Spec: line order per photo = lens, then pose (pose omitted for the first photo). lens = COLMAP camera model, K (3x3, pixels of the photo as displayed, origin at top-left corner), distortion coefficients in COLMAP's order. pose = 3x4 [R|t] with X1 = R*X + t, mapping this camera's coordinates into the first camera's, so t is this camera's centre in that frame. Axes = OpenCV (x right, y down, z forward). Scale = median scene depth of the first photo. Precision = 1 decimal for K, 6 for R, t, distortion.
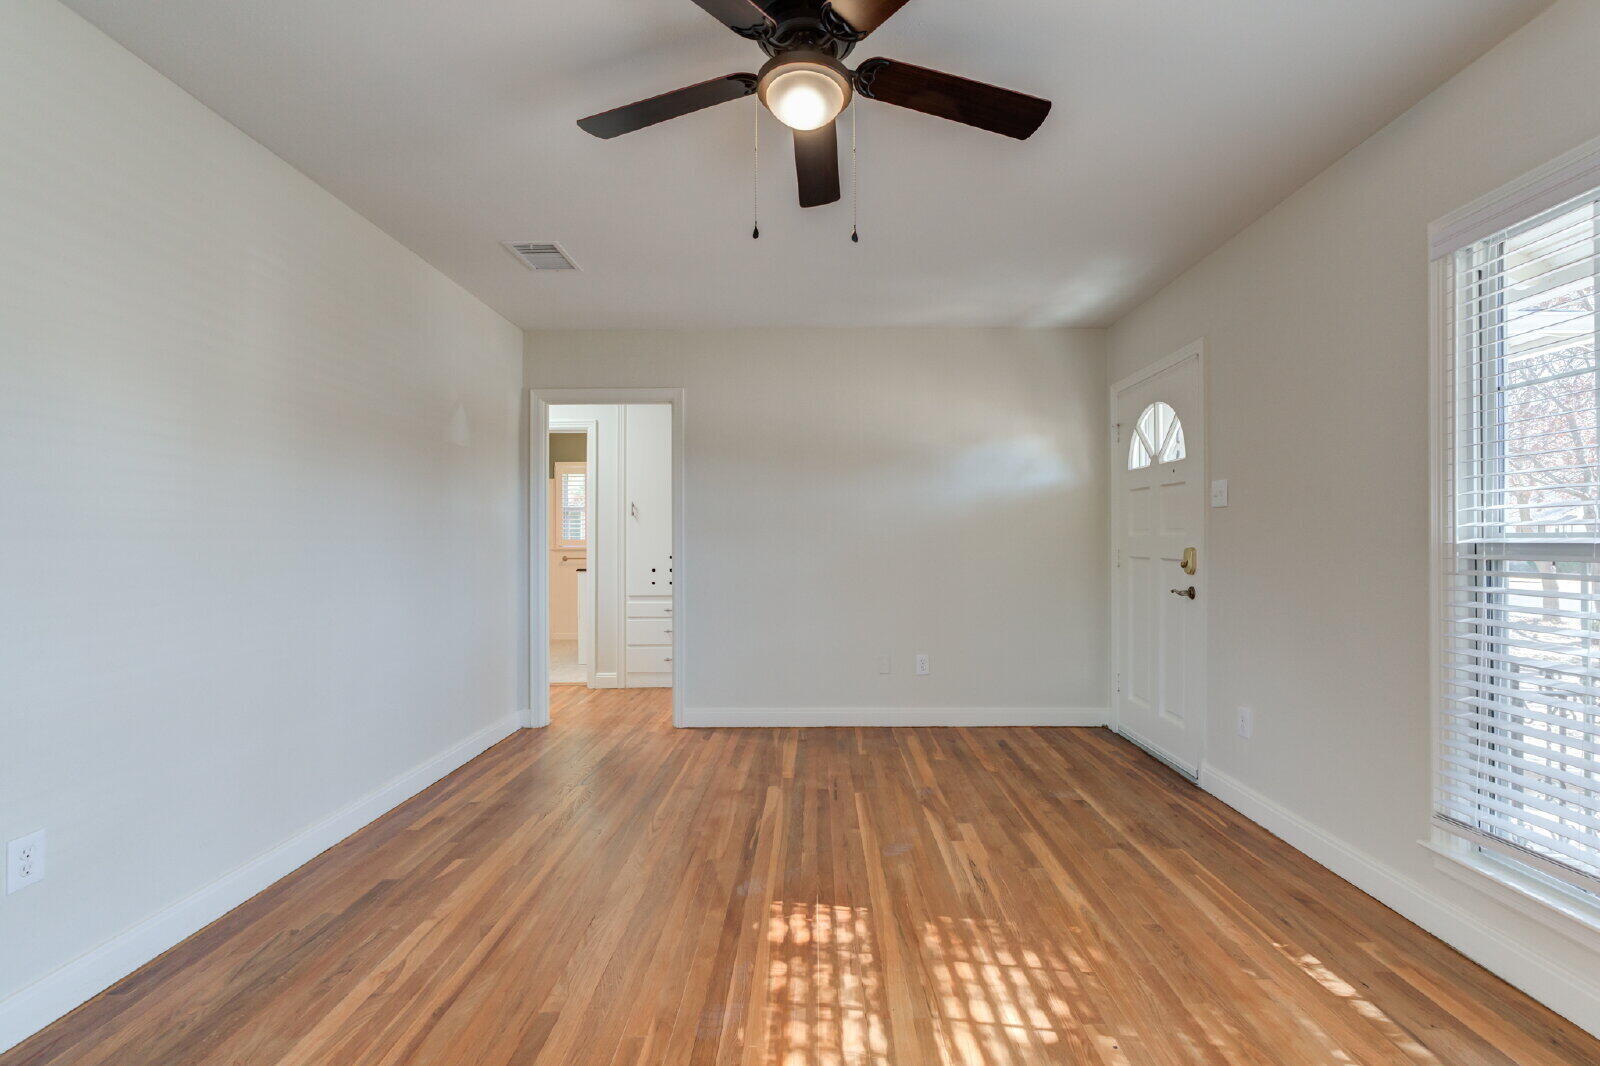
lens RADIAL K [[736.5, 0, 799.6], [0, 736.5, 537.3], [0, 0, 1]] dist [0.000366, 0.000179]
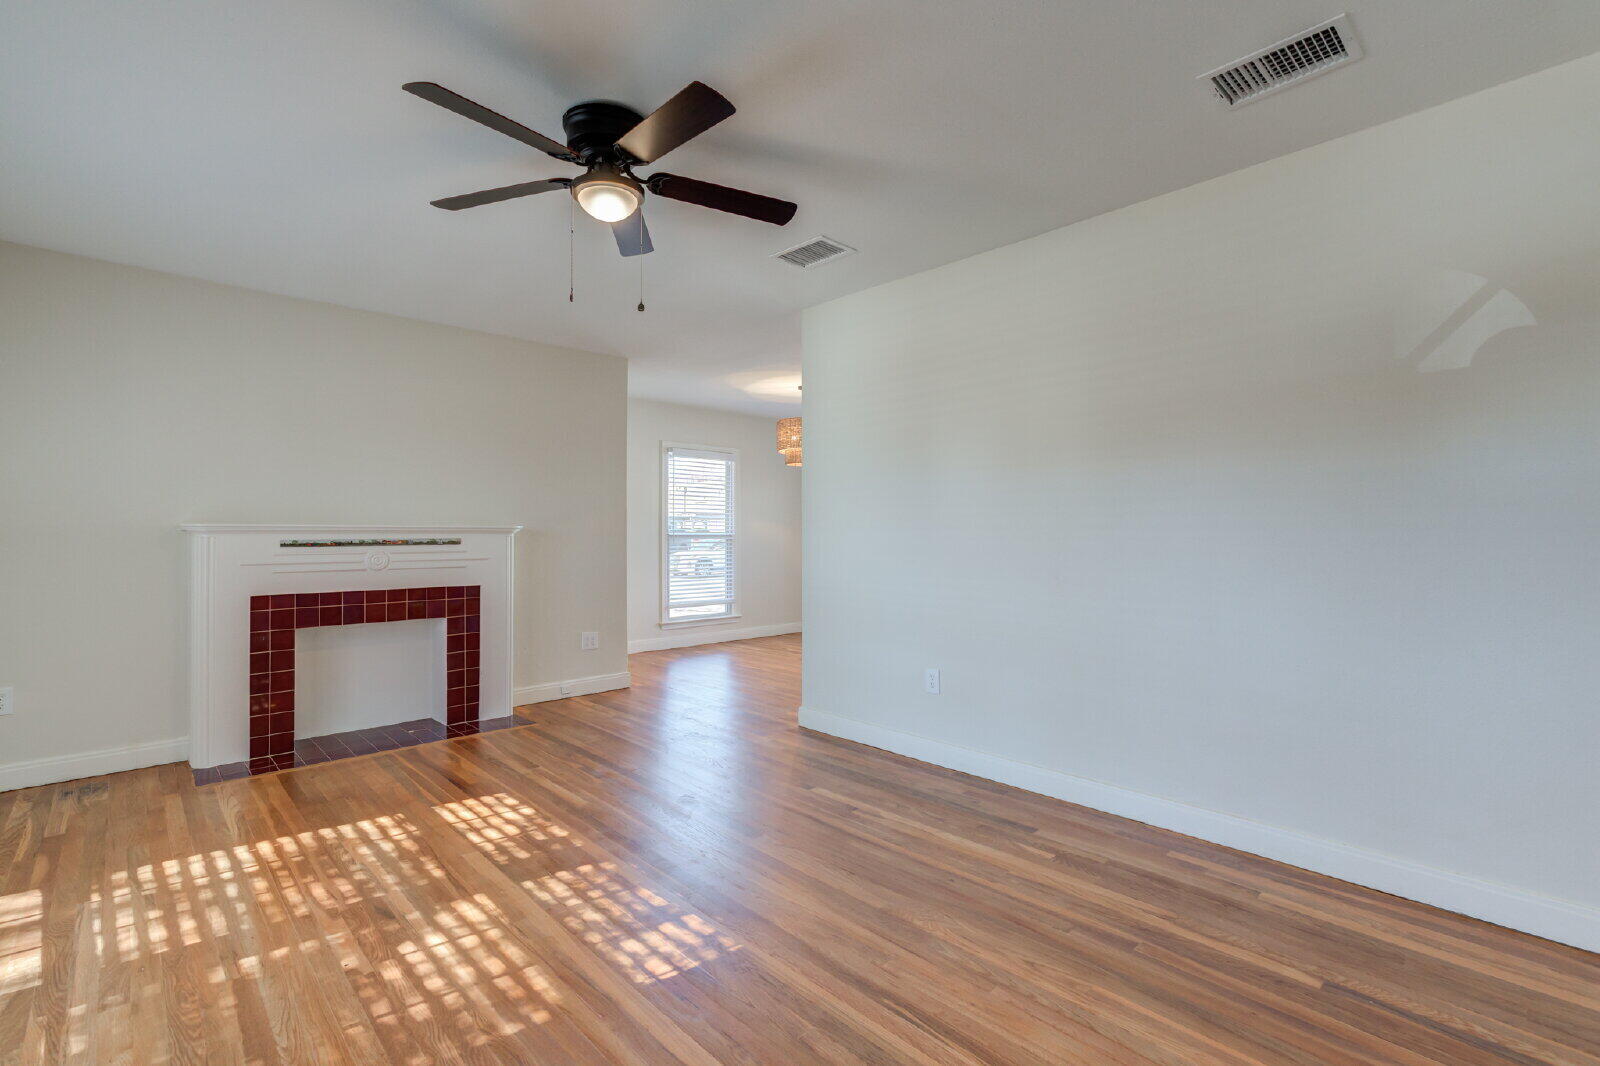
lens RADIAL K [[724.0, 0, 804.8], [0, 724.0, 539.4], [0, 0, 1]] dist [-0.023799, 0.019495]
pose [[-0.705048, 0.011731, -0.709063, 0.608170], [0.006493, 0.999928, 0.010088, 0.006903], [0.709130, 0.002508, -0.705073, 1.973636]]
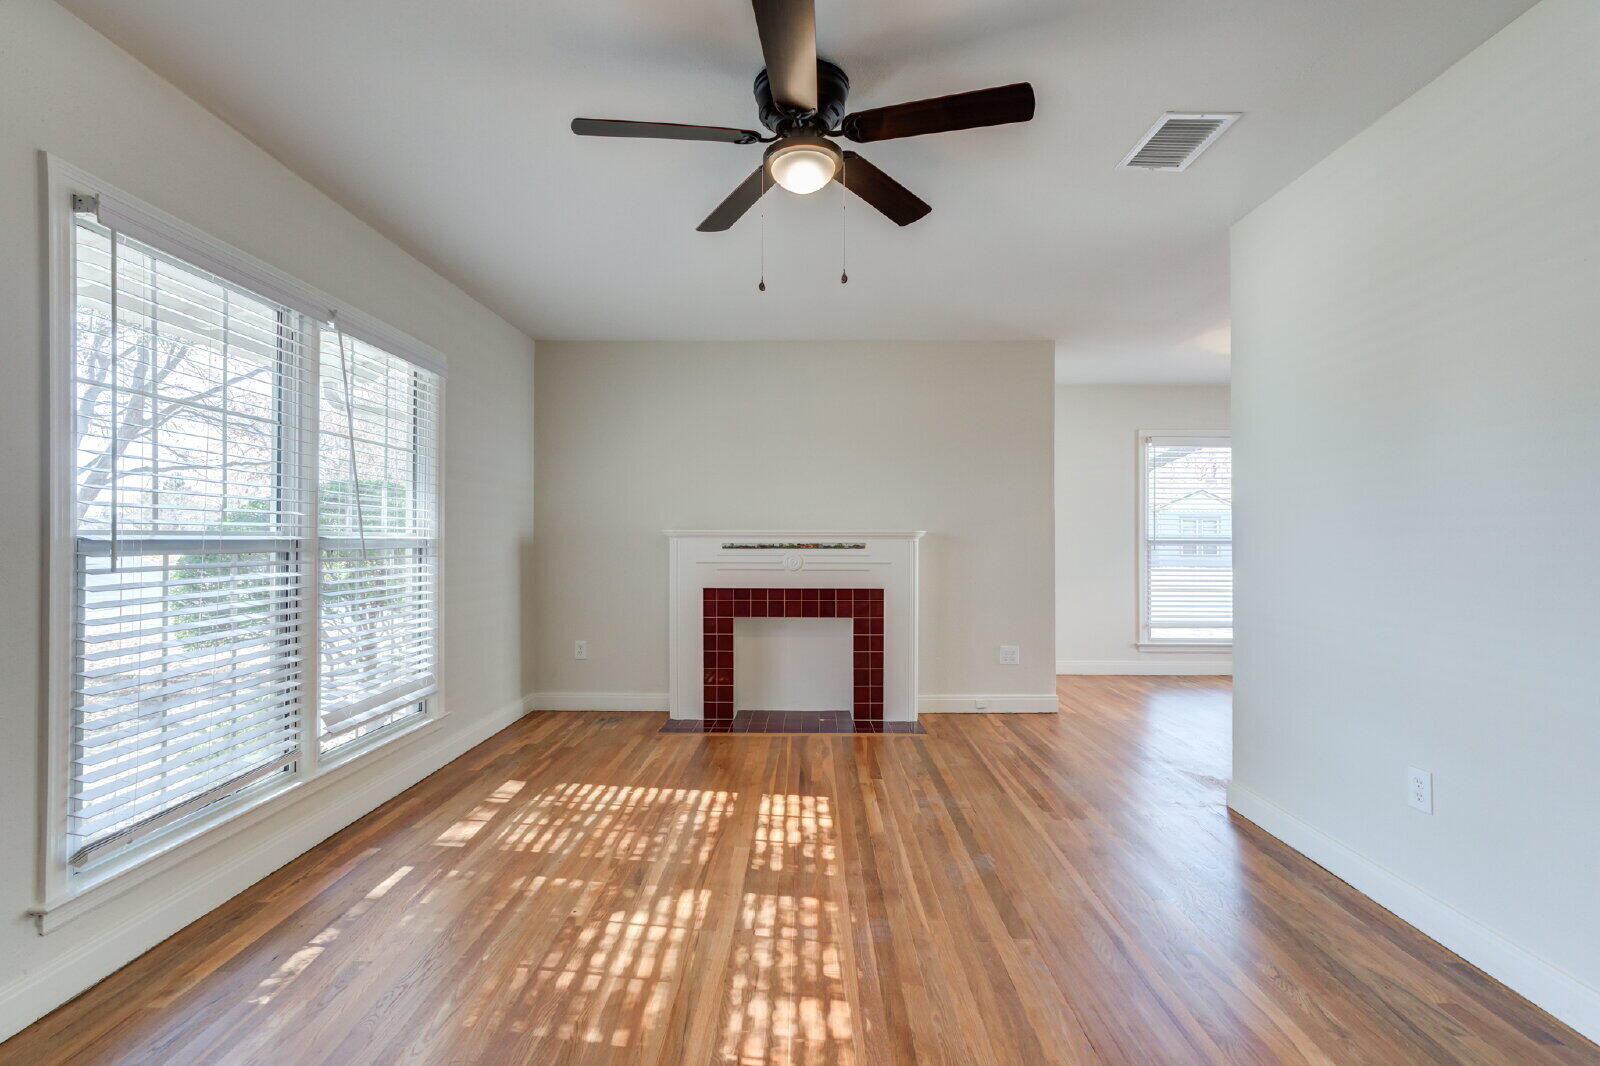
lens RADIAL K [[724.0, 0, 804.8], [0, 724.0, 539.4], [0, 0, 1]] dist [-0.023799, 0.019495]
pose [[-0.999898, 0.003527, -0.013864, 0.018939], [0.003542, 0.999993, -0.001094, 0.010106], [0.013860, -0.001143, -0.999903, 1.976076]]
